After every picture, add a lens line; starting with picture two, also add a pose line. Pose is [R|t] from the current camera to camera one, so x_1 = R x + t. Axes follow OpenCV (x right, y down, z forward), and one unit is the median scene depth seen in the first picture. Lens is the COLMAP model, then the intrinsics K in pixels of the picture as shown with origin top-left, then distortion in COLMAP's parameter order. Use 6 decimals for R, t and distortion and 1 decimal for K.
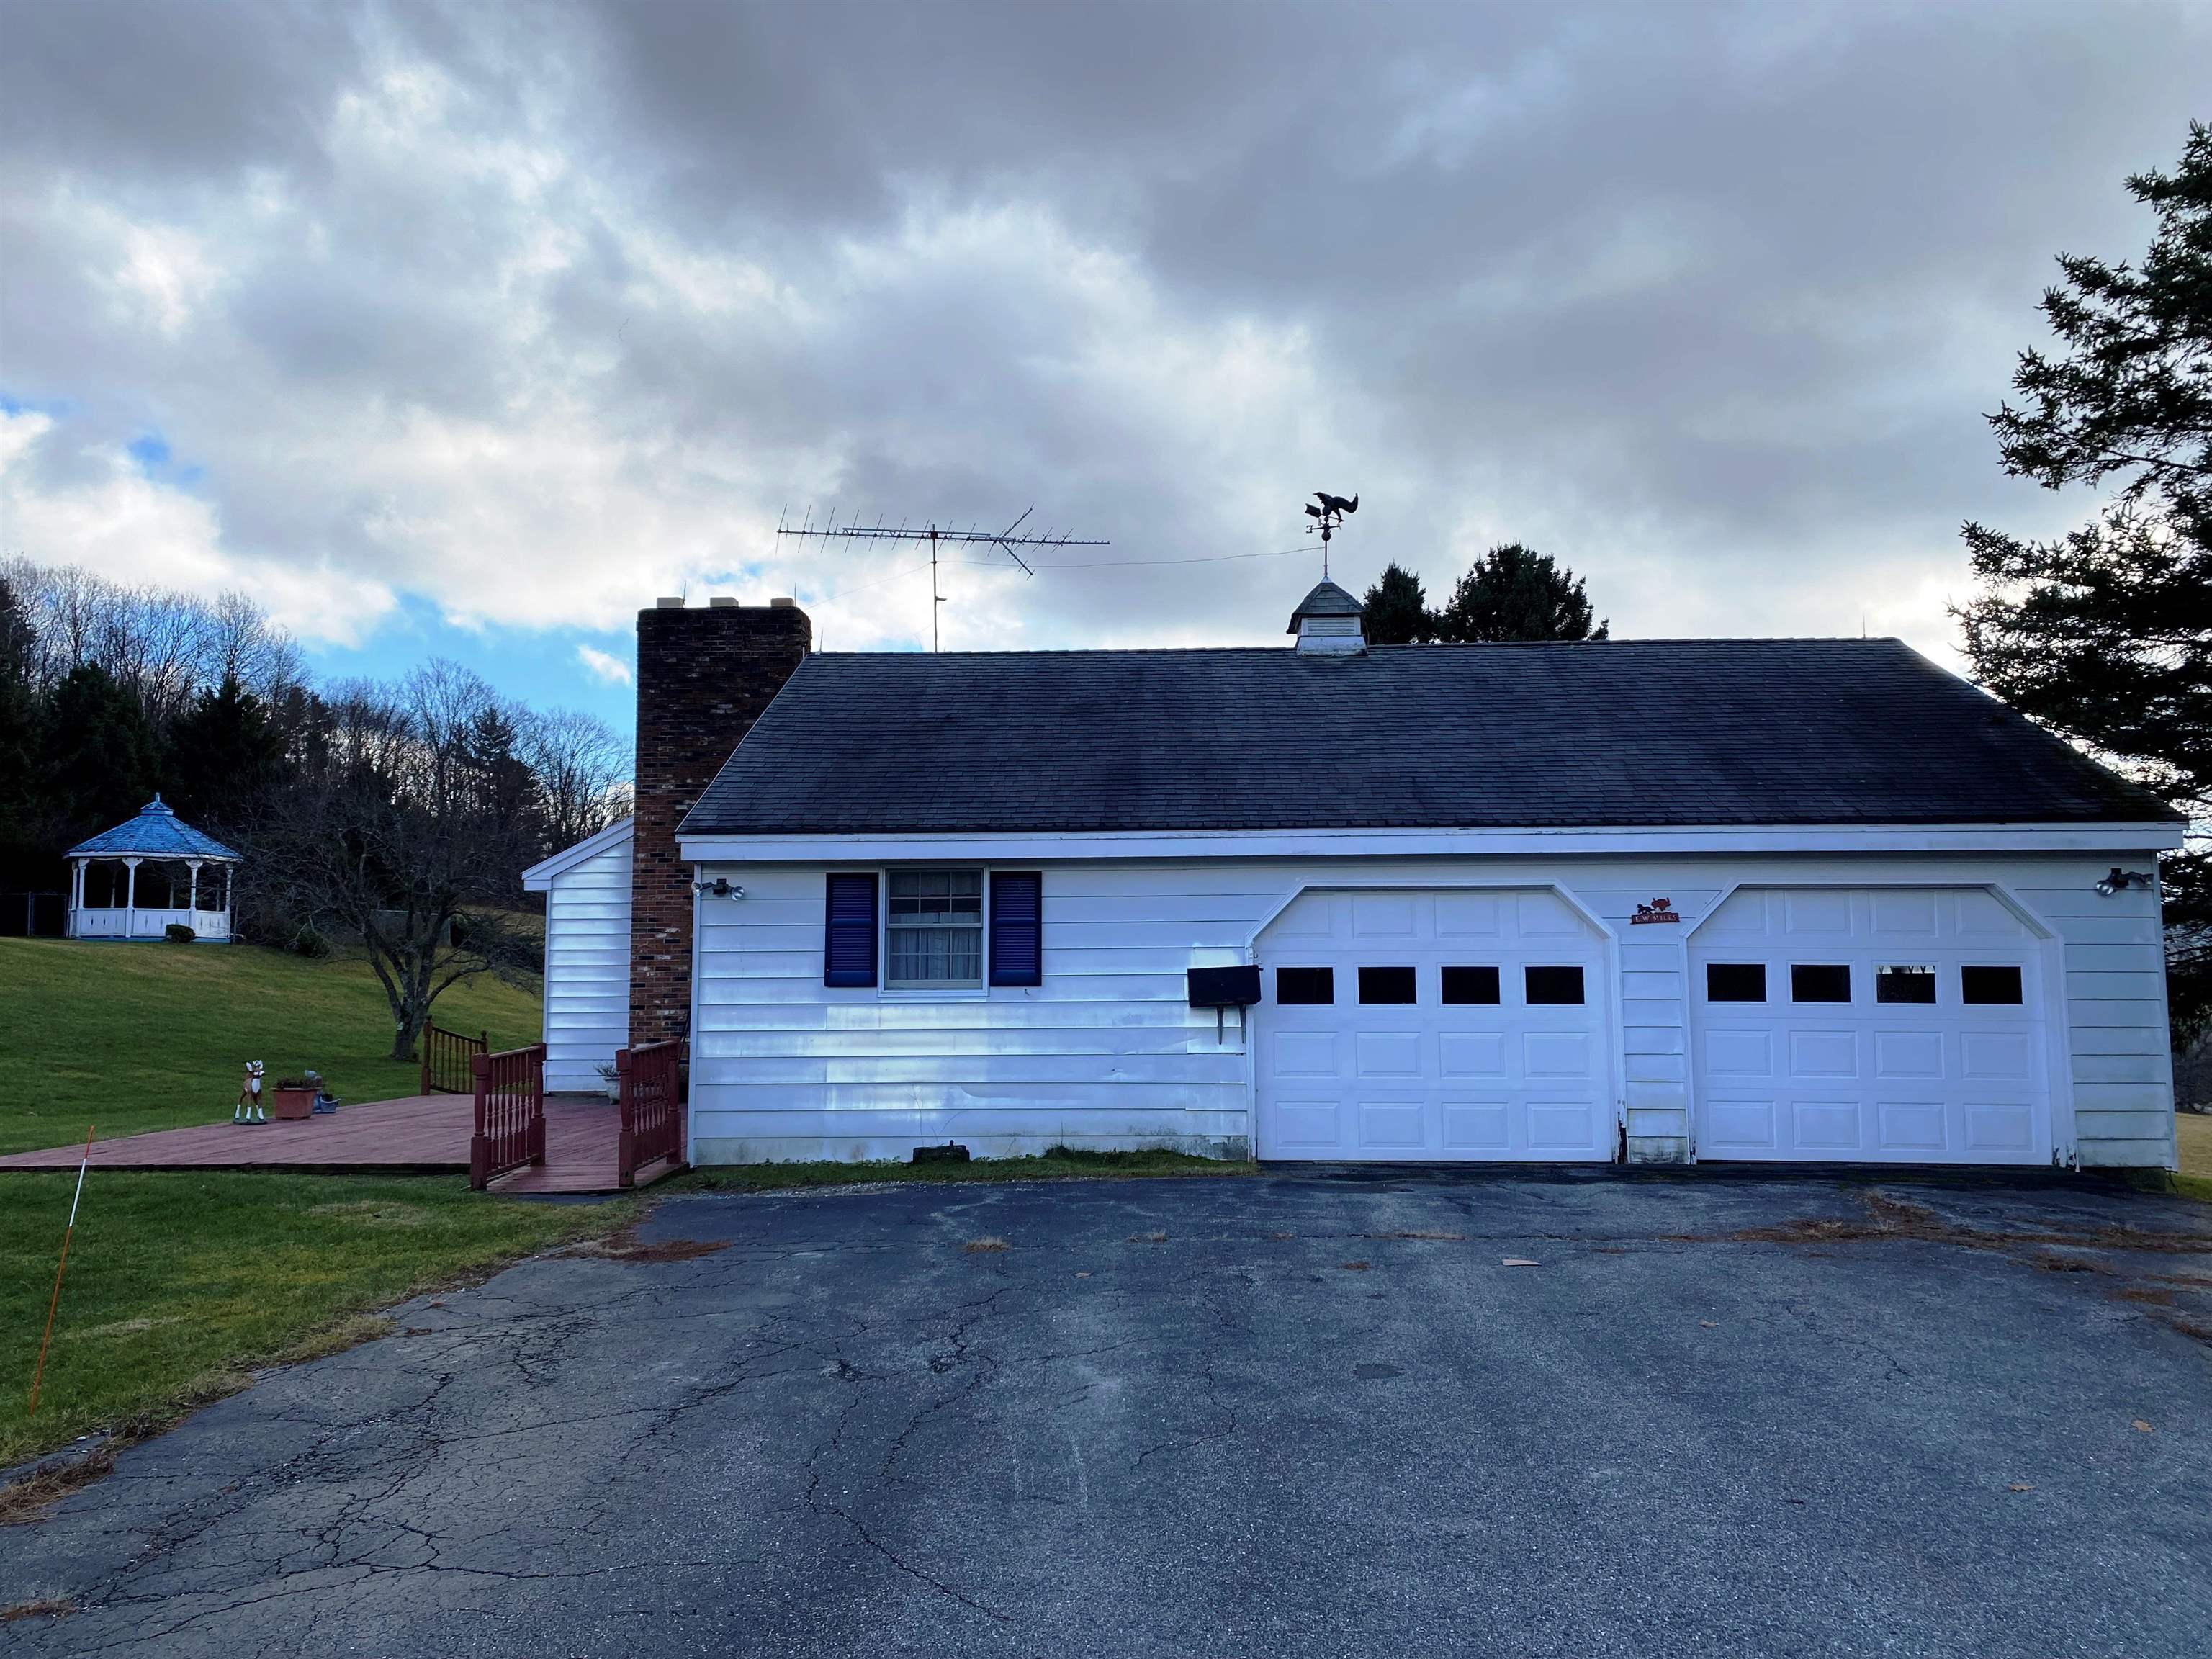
lens RADIAL K [[1673.6, 0, 1090.8], [0, 1673.6, 831.7], [0, 0, 1]] dist [0.023995, -0.020477]
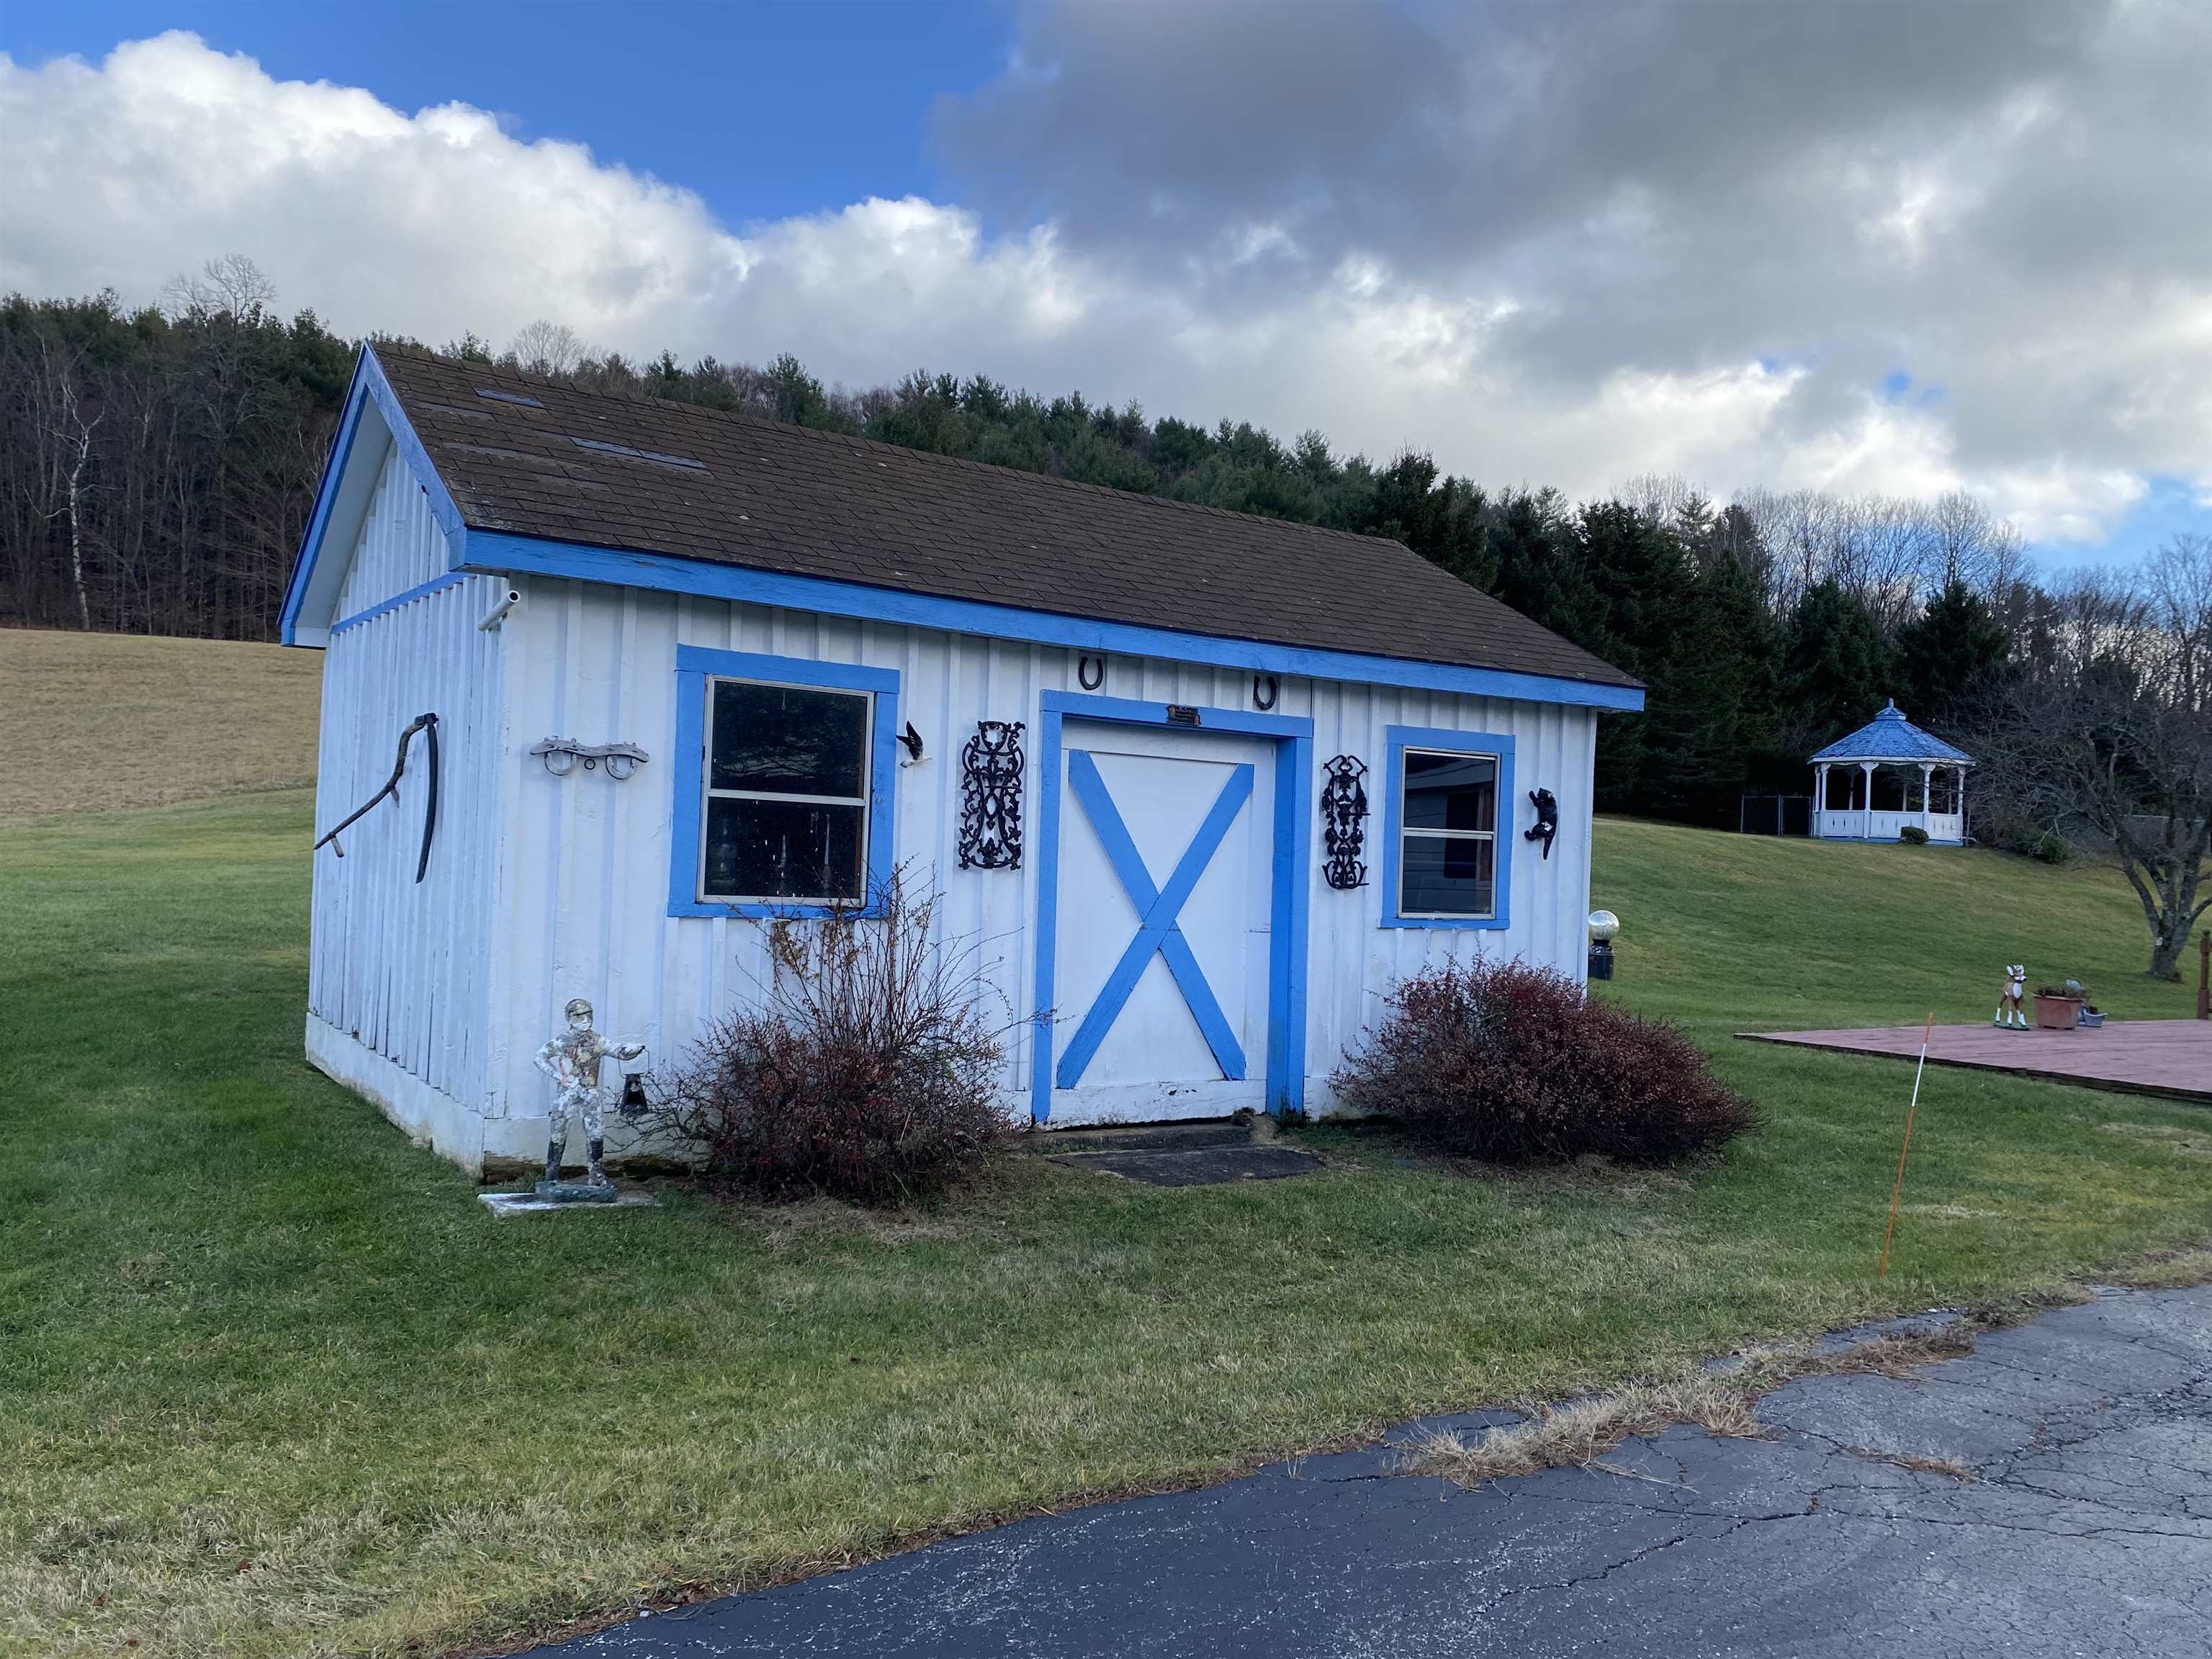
lens RADIAL K [[1673.6, 0, 1090.8], [0, 1673.6, 831.7], [0, 0, 1]] dist [0.023995, -0.020477]
pose [[0.586016, 0.018268, -0.810093, -0.011469], [0.027736, 0.998708, 0.042585, 0.001239], [0.809825, -0.047424, 0.584752, -0.001667]]
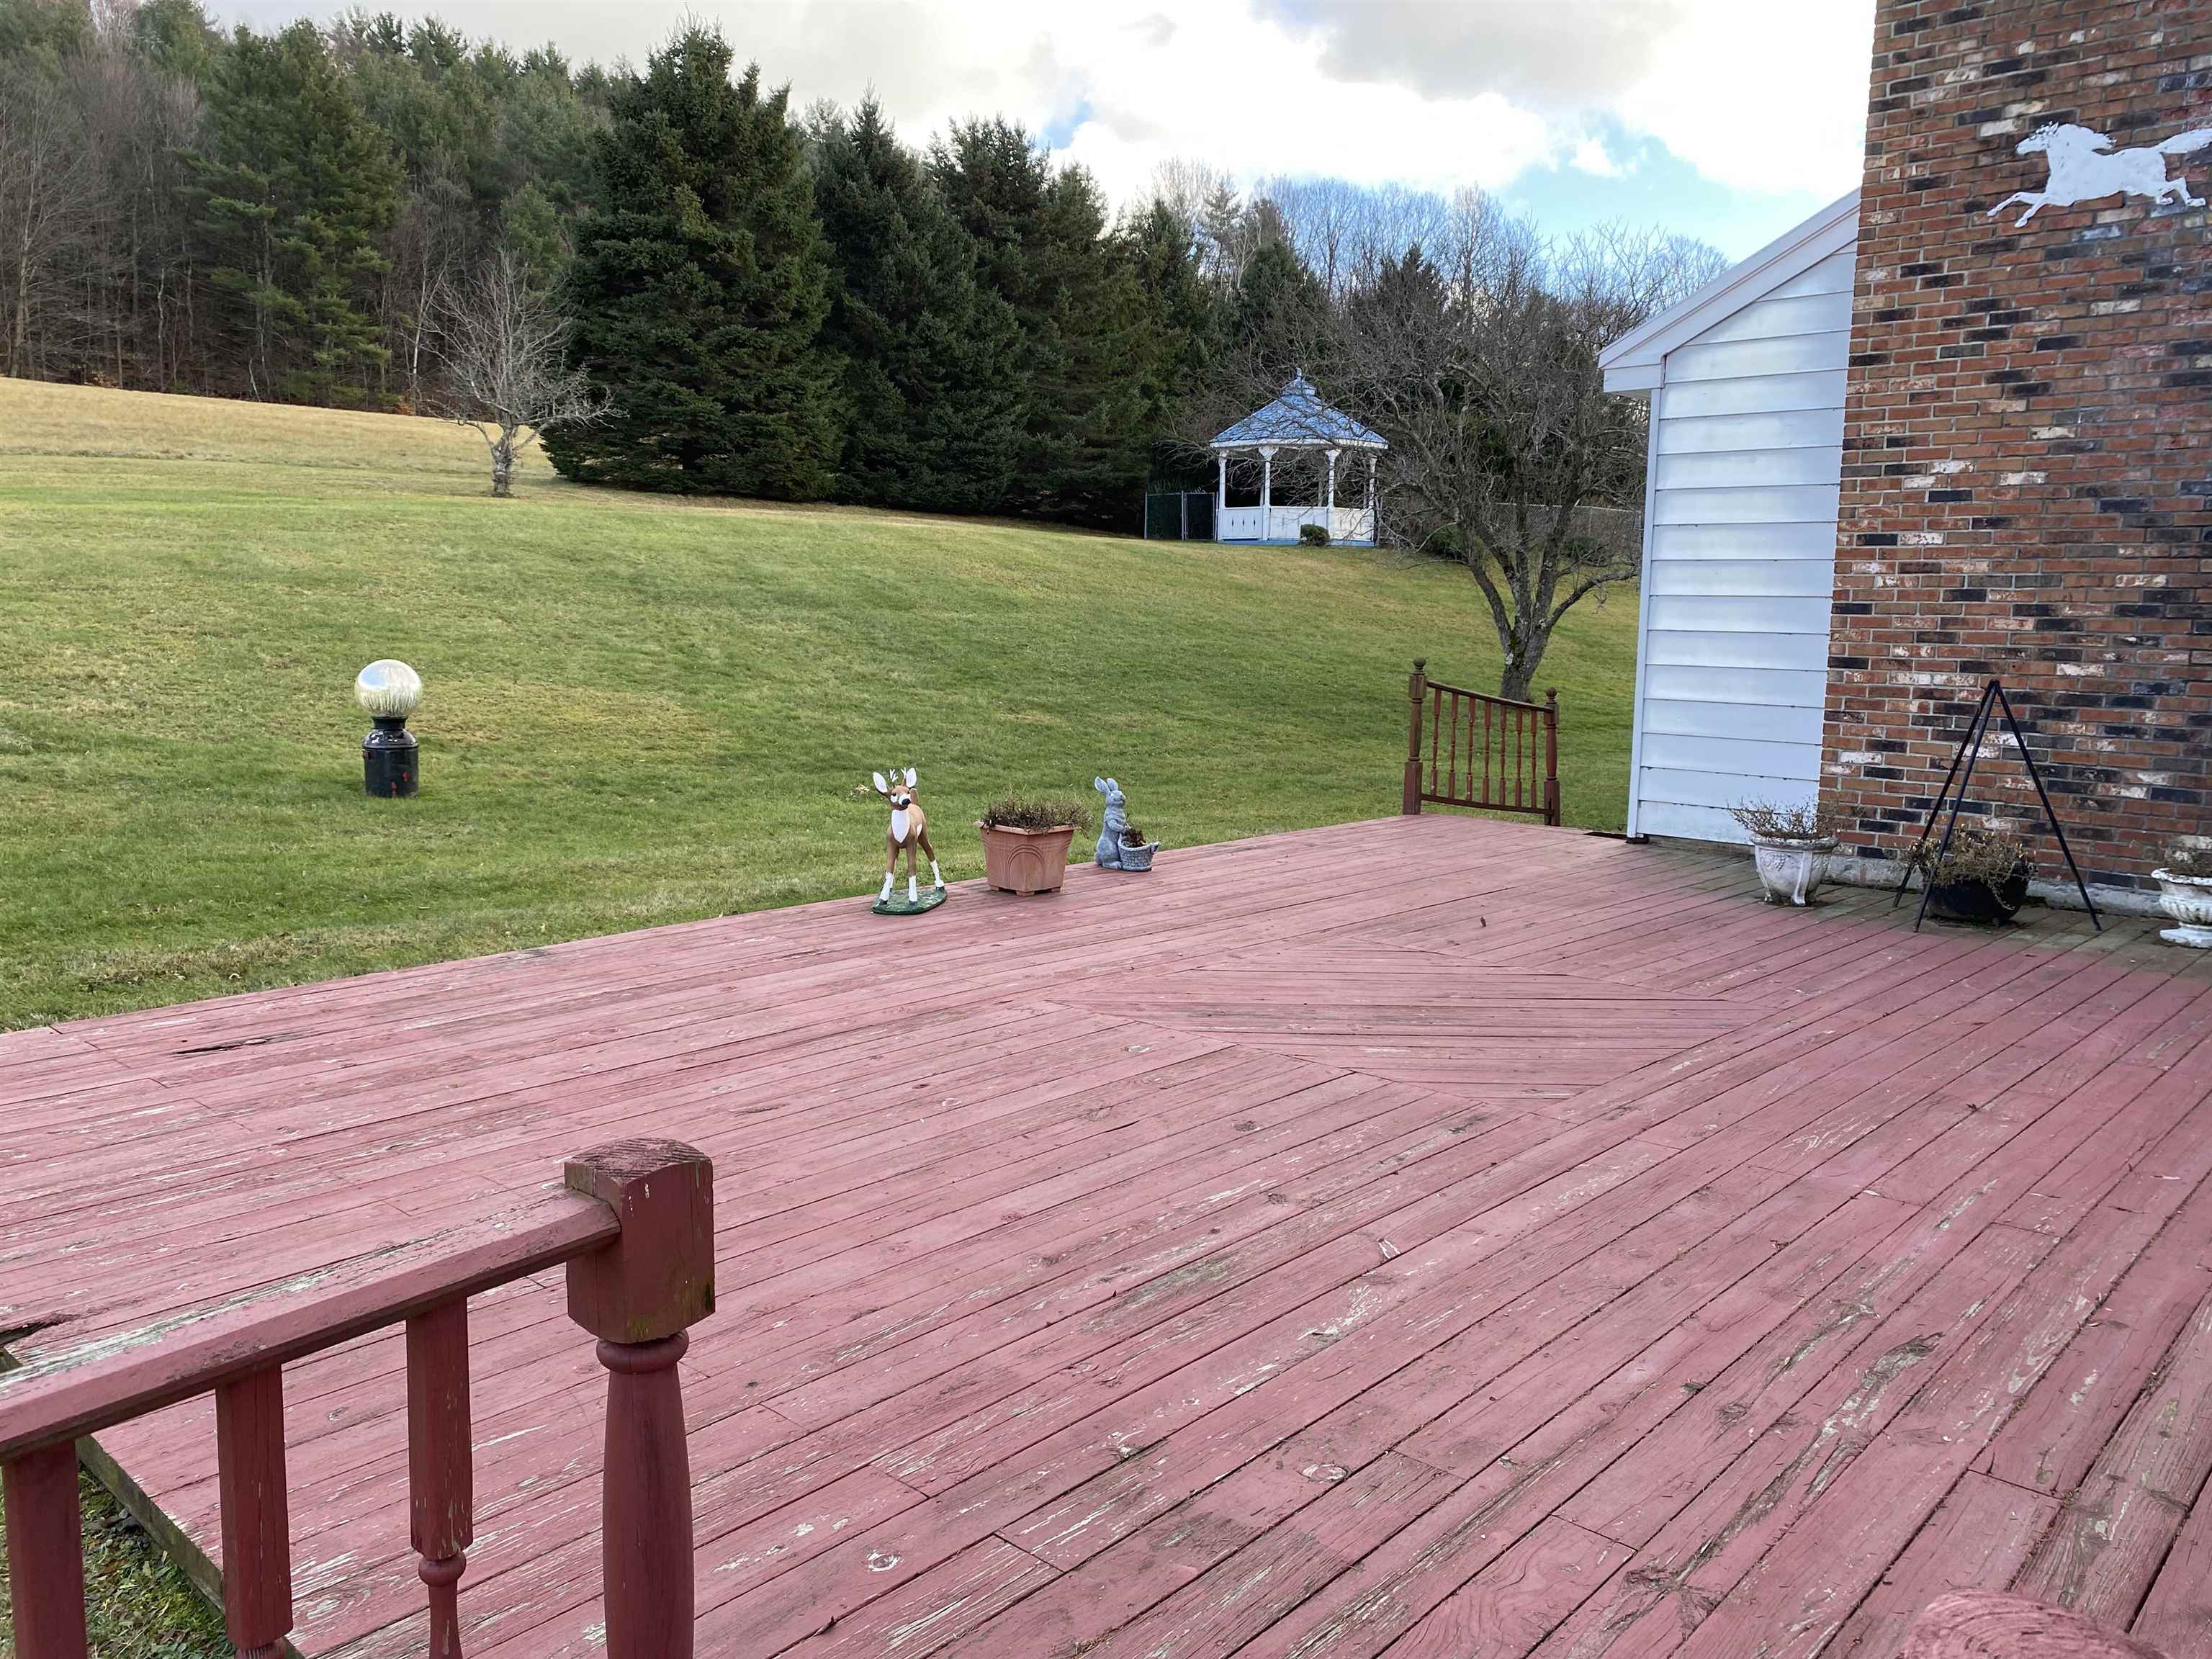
lens RADIAL K [[1719.8, 0, 1106.0], [0, 1719.8, 829.5], [0, 0, 1]] dist [0.073467, -0.109322]
pose [[0.775621, 0.098505, -0.623465, -0.090805], [0.041286, 0.977715, 0.205837, 0.031830], [0.629847, -0.185391, 0.754270, 0.356124]]
